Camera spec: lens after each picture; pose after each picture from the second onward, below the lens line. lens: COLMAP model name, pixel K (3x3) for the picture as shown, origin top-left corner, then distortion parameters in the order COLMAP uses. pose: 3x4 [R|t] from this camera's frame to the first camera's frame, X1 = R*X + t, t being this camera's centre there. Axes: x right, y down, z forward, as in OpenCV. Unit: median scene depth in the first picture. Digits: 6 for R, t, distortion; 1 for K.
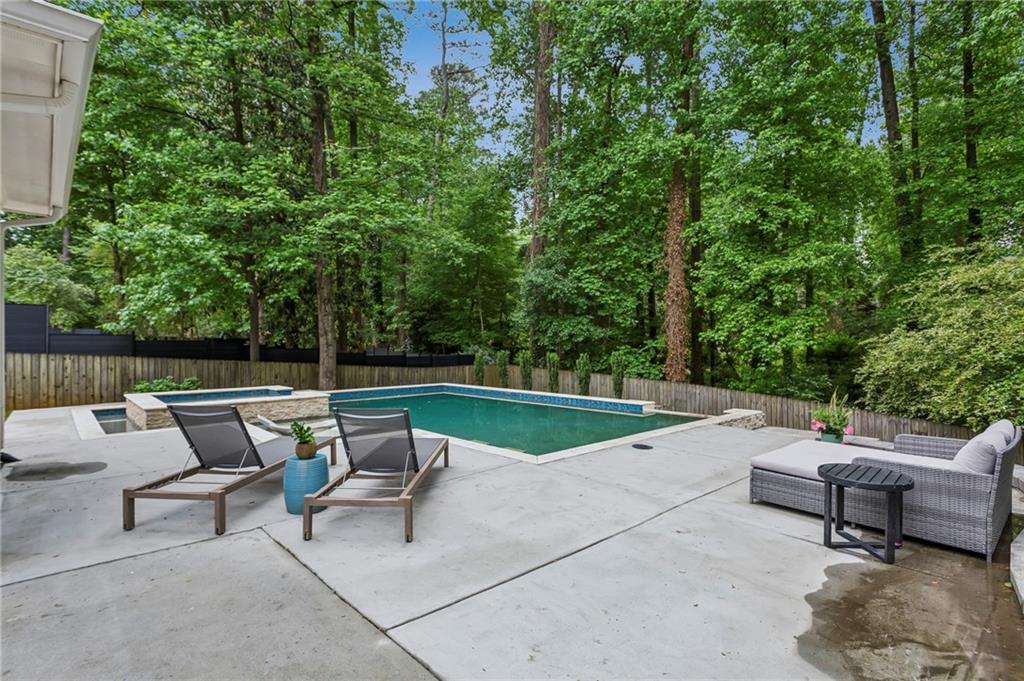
lens RADIAL K [[502.2, 0, 508.9], [0, 502.2, 338.0], [0, 0, 1]] dist [-0.001986, 0.000465]
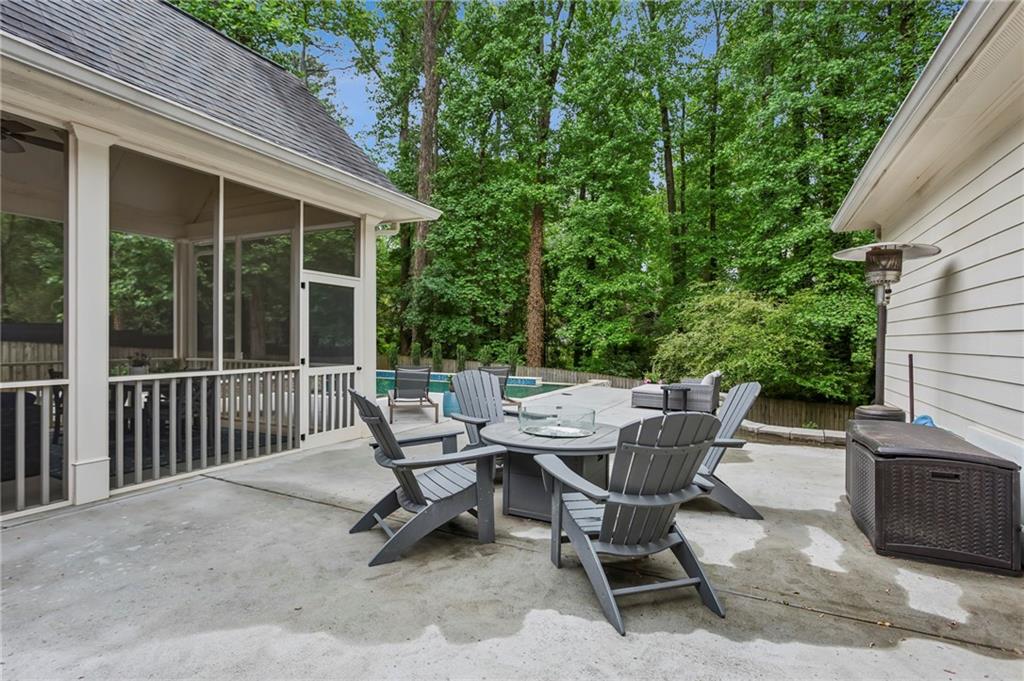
lens RADIAL K [[502.2, 0, 503.3], [0, 502.2, 341.8], [0, 0, 1]] dist [-0.001986, 0.000465]
pose [[0.938397, 0.010215, 0.345409, -0.252146], [-0.017122, 0.999710, 0.016952, -0.003027], [-0.345136, -0.021821, 0.938299, -0.278676]]
